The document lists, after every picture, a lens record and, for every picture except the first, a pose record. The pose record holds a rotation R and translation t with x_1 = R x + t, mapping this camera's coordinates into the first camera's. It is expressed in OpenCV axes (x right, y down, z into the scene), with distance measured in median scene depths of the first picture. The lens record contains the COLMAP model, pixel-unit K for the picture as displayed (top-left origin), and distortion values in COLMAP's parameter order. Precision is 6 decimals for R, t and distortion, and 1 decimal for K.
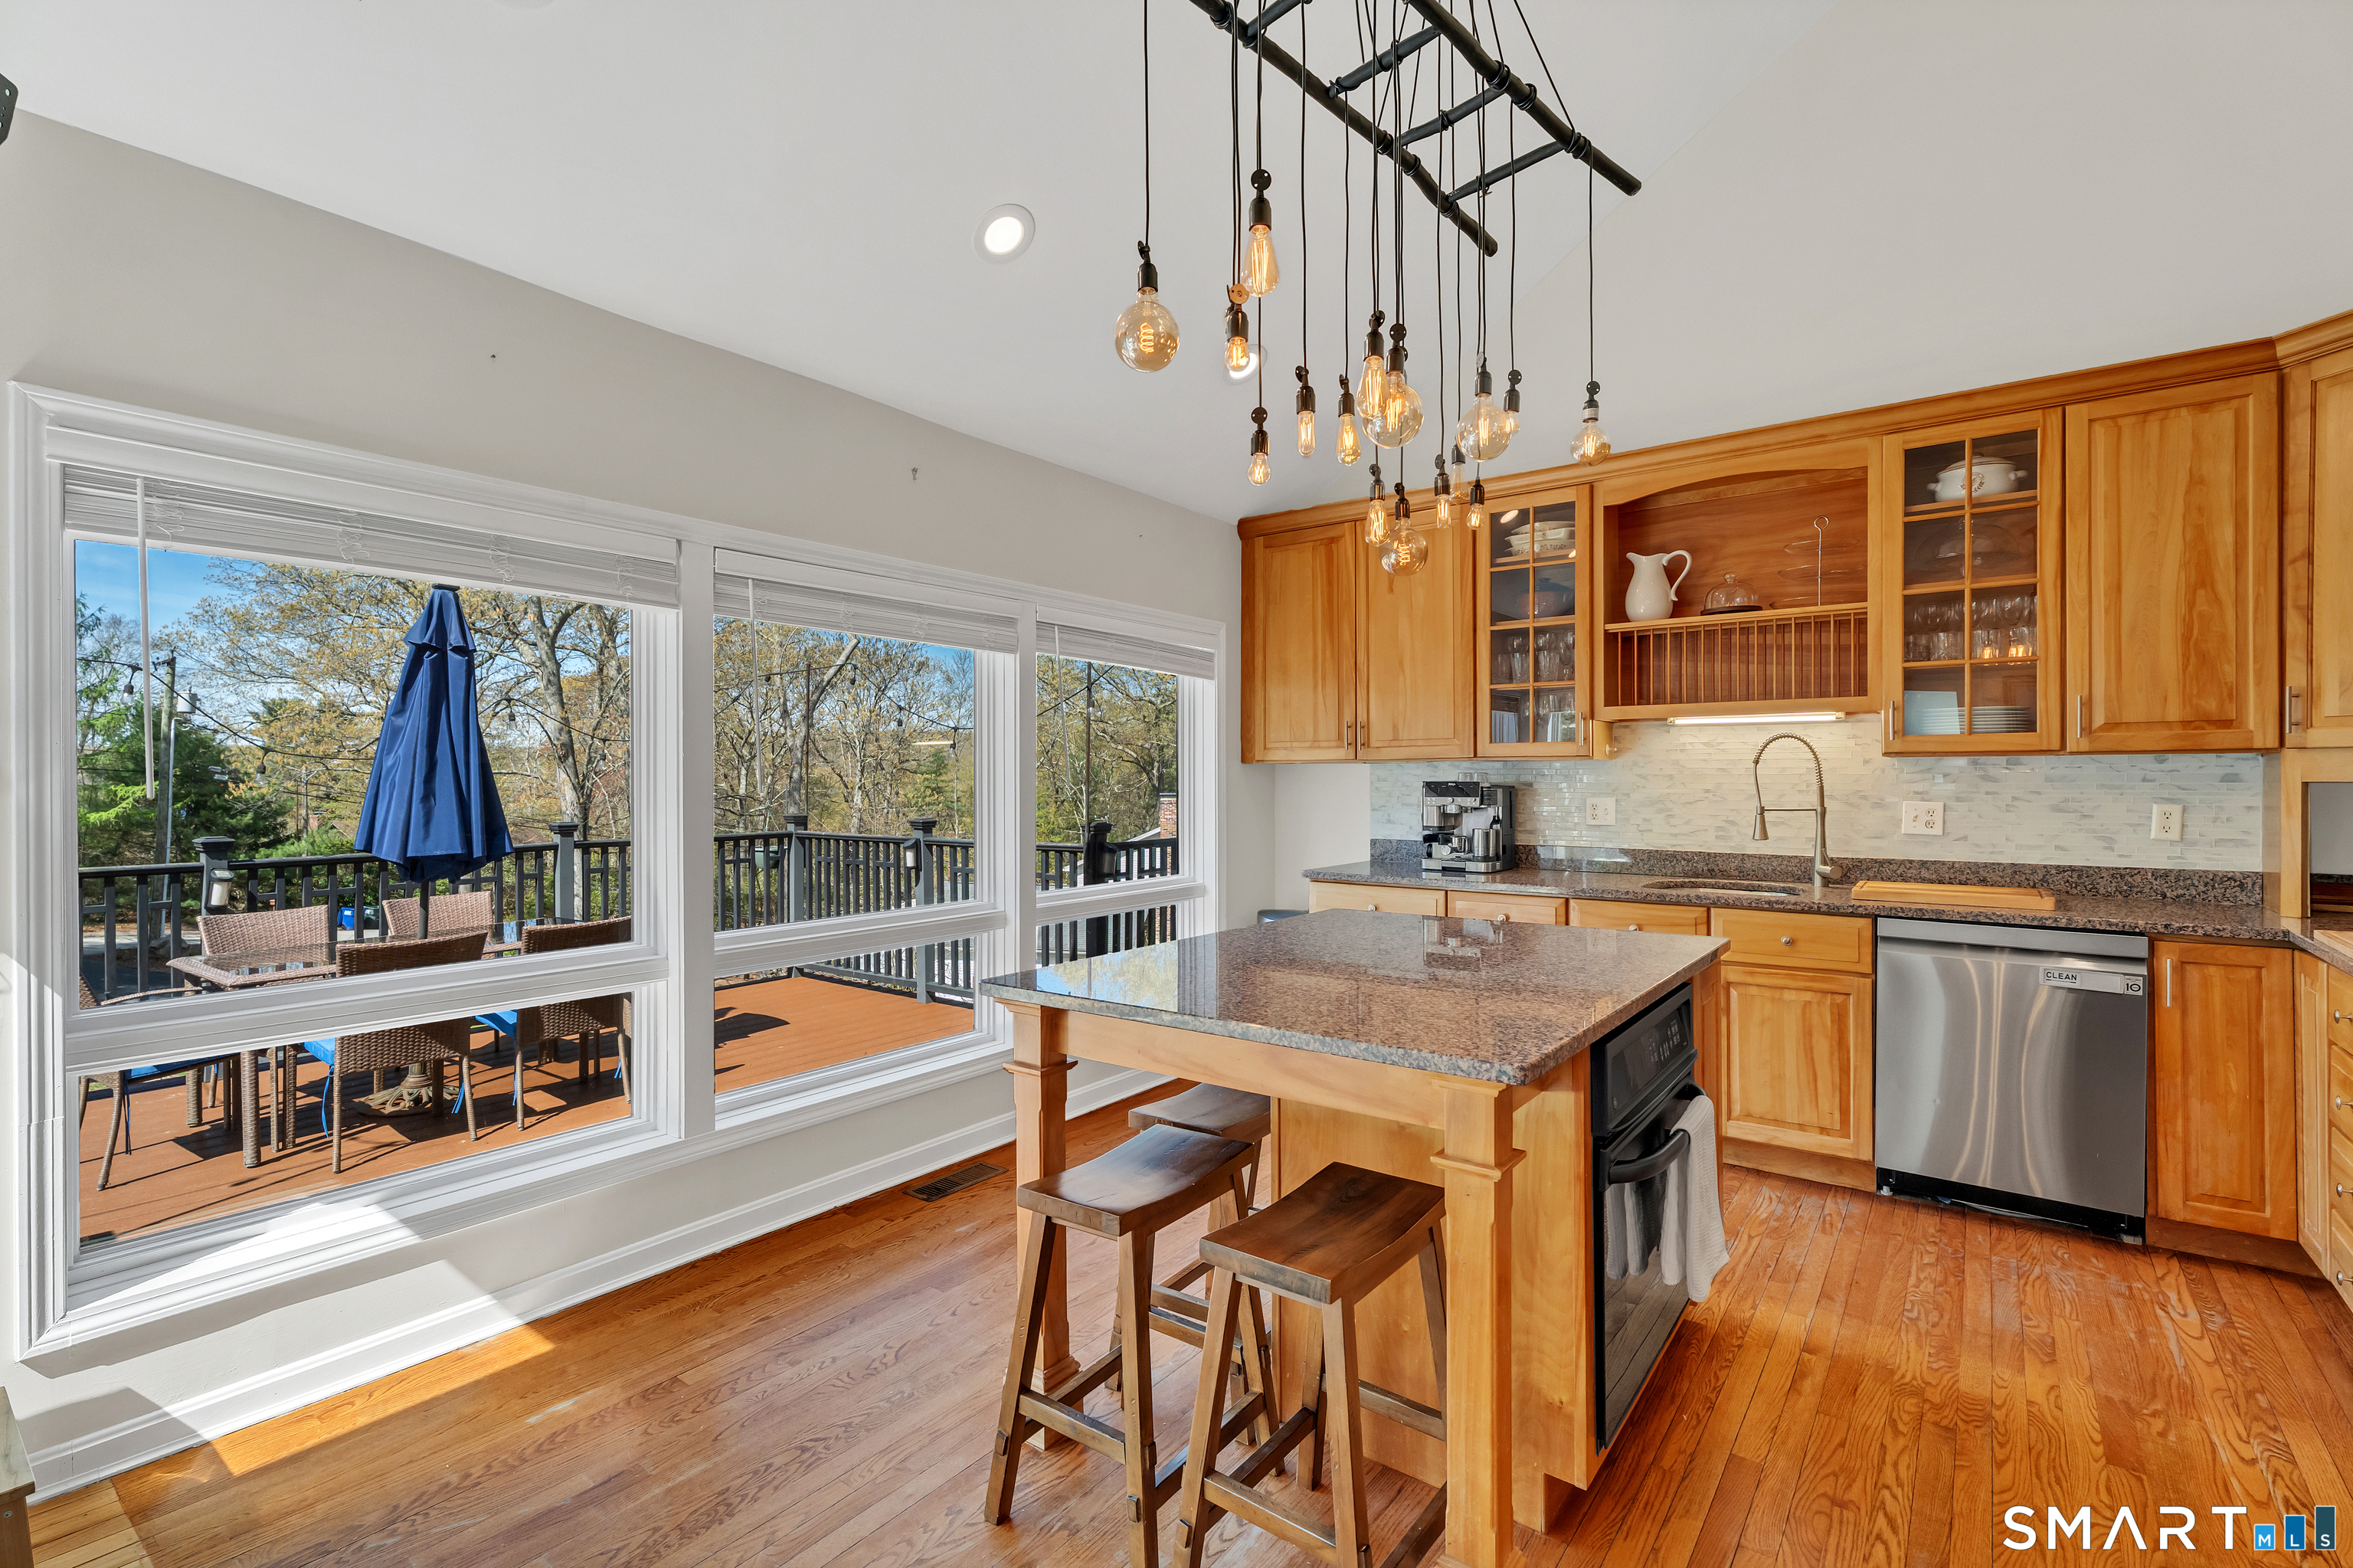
lens RADIAL K [[1044.2, 0, 1165.1], [0, 1044.2, 780.3], [0, 0, 1]] dist [0.001624, 0.000298]
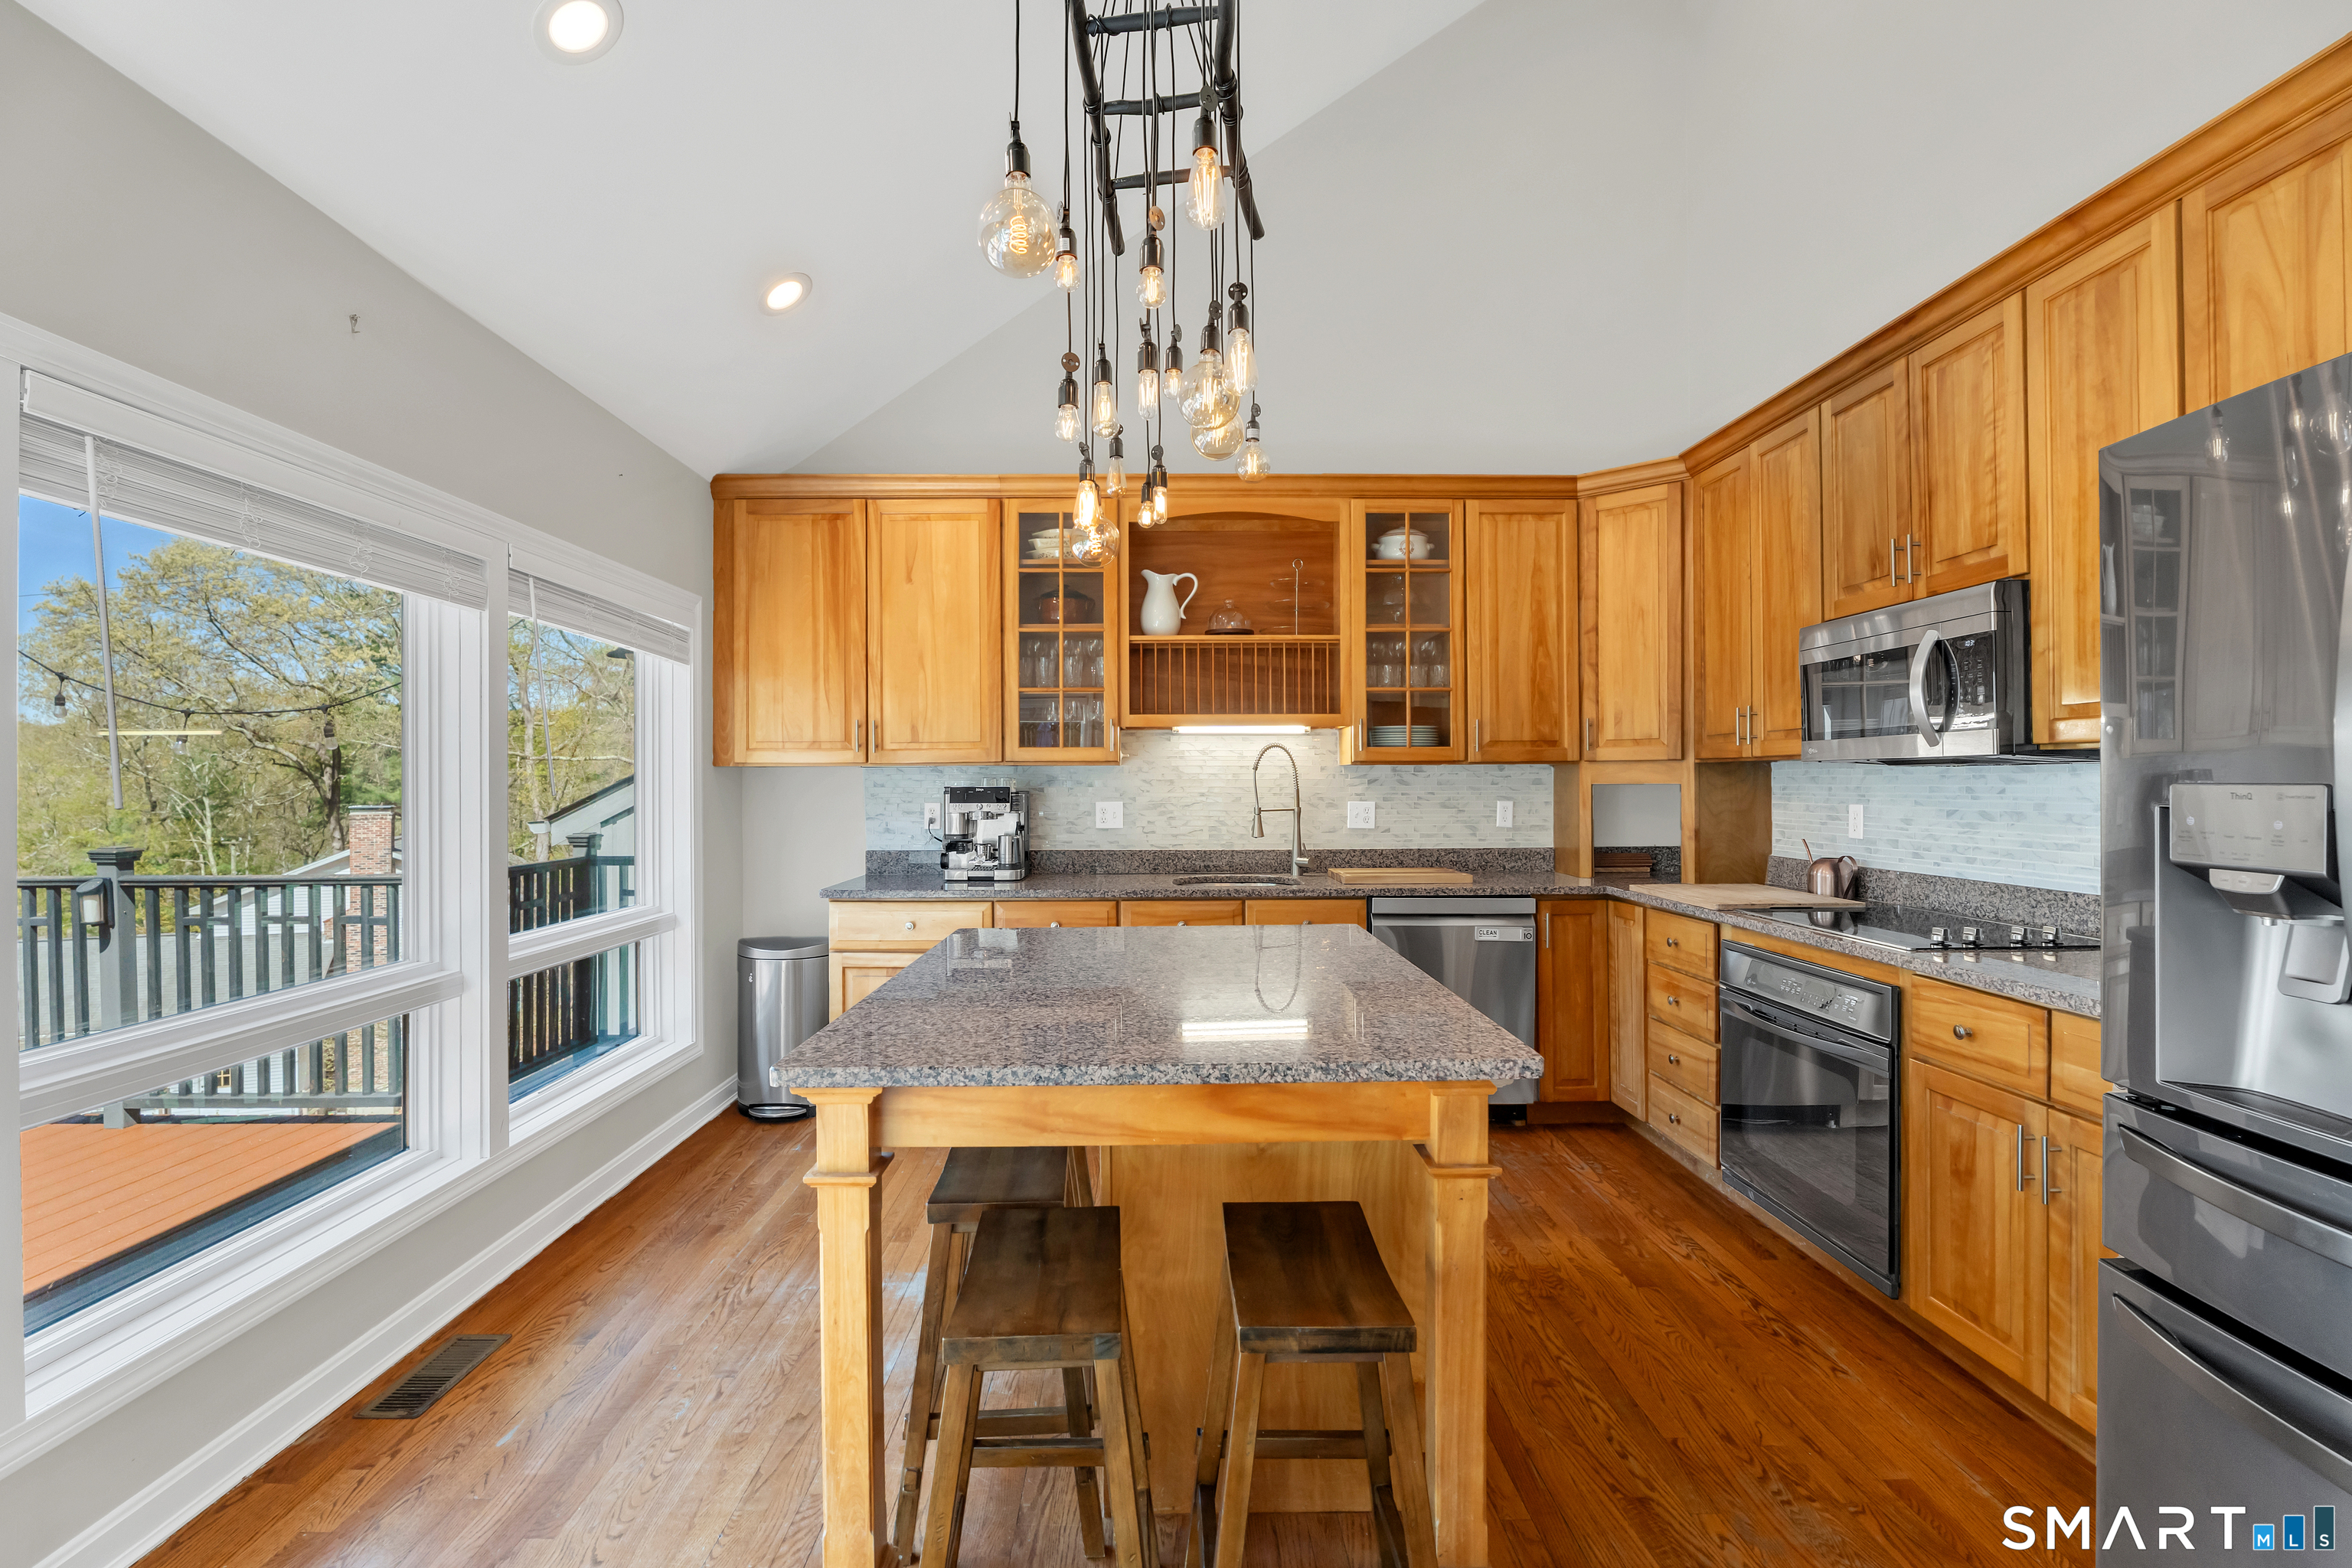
lens RADIAL K [[1070.8, 0, 1150.8], [0, 1070.8, 778.9], [0, 0, 1]] dist [-0.017890, 0.000493]
pose [[0.792421, 0.000644, 0.609974, -0.242553], [0.004219, 0.999970, -0.006536, 0.001004], [-0.609959, 0.007752, 0.792395, 0.160701]]
